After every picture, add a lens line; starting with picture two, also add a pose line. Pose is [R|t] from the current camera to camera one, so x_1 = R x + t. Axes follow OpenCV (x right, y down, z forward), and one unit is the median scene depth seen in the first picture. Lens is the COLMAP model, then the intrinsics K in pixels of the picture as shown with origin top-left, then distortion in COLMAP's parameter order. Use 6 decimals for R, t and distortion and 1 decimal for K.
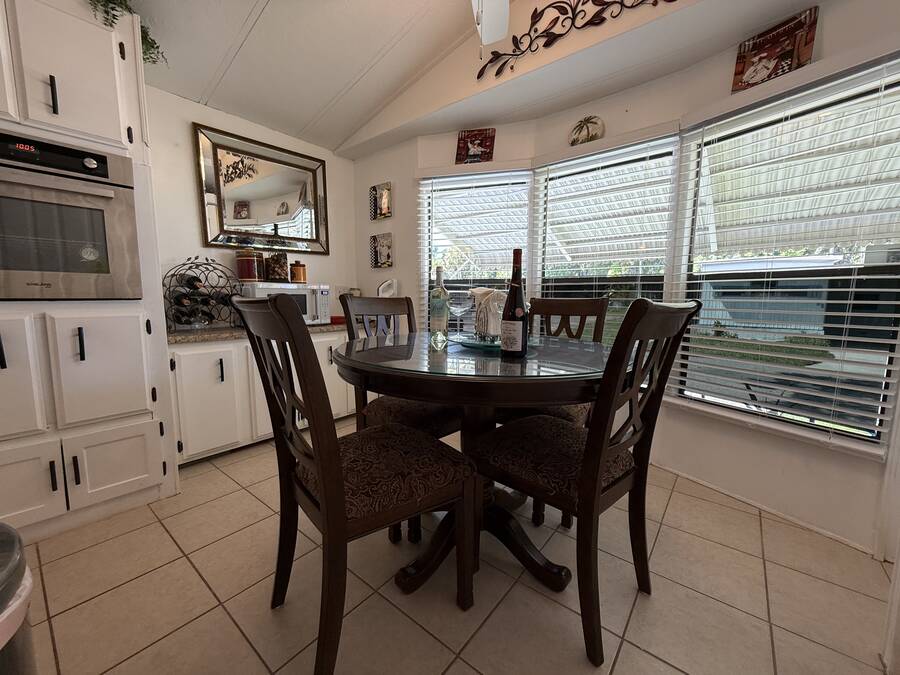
lens RADIAL K [[359.8, 0, 449.8], [0, 359.8, 337.5], [0, 0, 1]] dist [-0.002461, 0.000496]
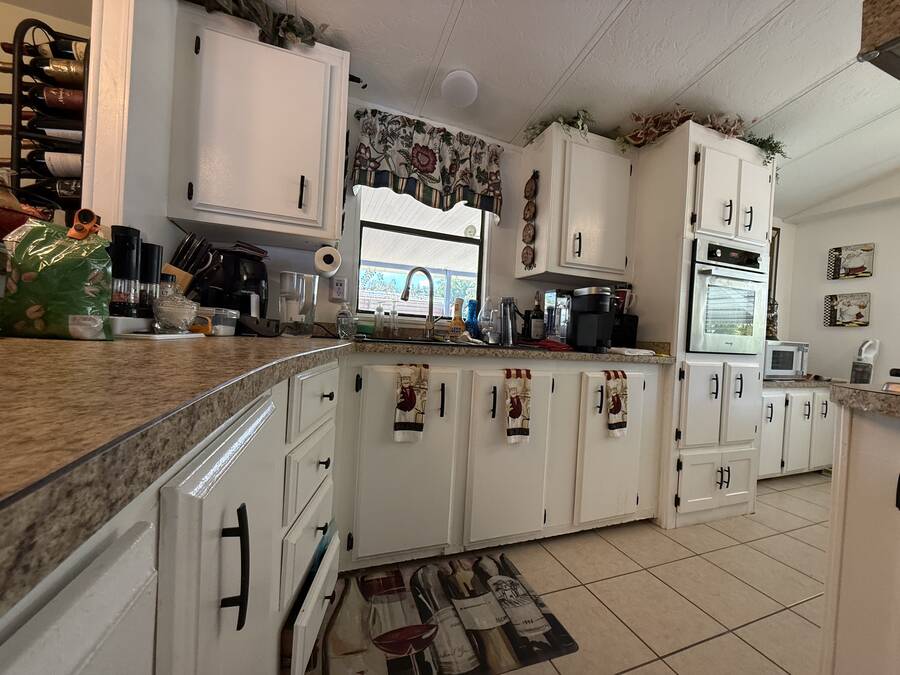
lens RADIAL K [[359.8, 0, 449.3], [0, 359.8, 335.9], [0, 0, 1]] dist [-0.002461, 0.000496]
pose [[0.865092, 0.051834, -0.498928, -0.816808], [-0.108499, 0.990436, -0.085230, 0.042162], [0.489738, 0.127865, 0.862442, -0.485852]]
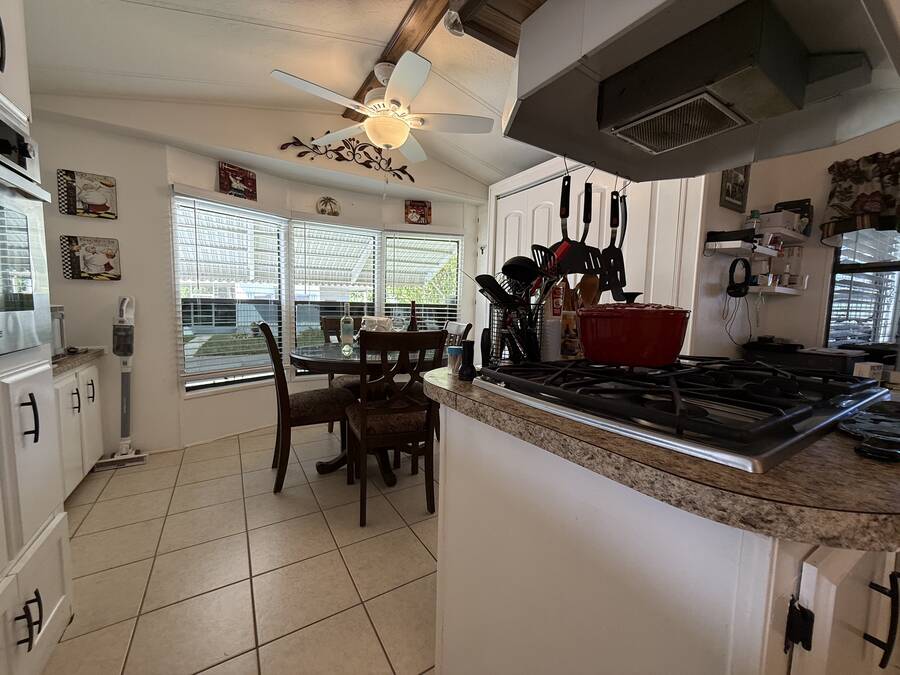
lens RADIAL K [[359.8, 0, 450.4], [0, 359.8, 336.0], [0, 0, 1]] dist [-0.002461, 0.000496]
pose [[0.337989, -0.080284, 0.937719, -0.851937], [0.087164, 0.994743, 0.053749, -0.062760], [-0.937105, 0.063569, 0.343210, 0.030721]]
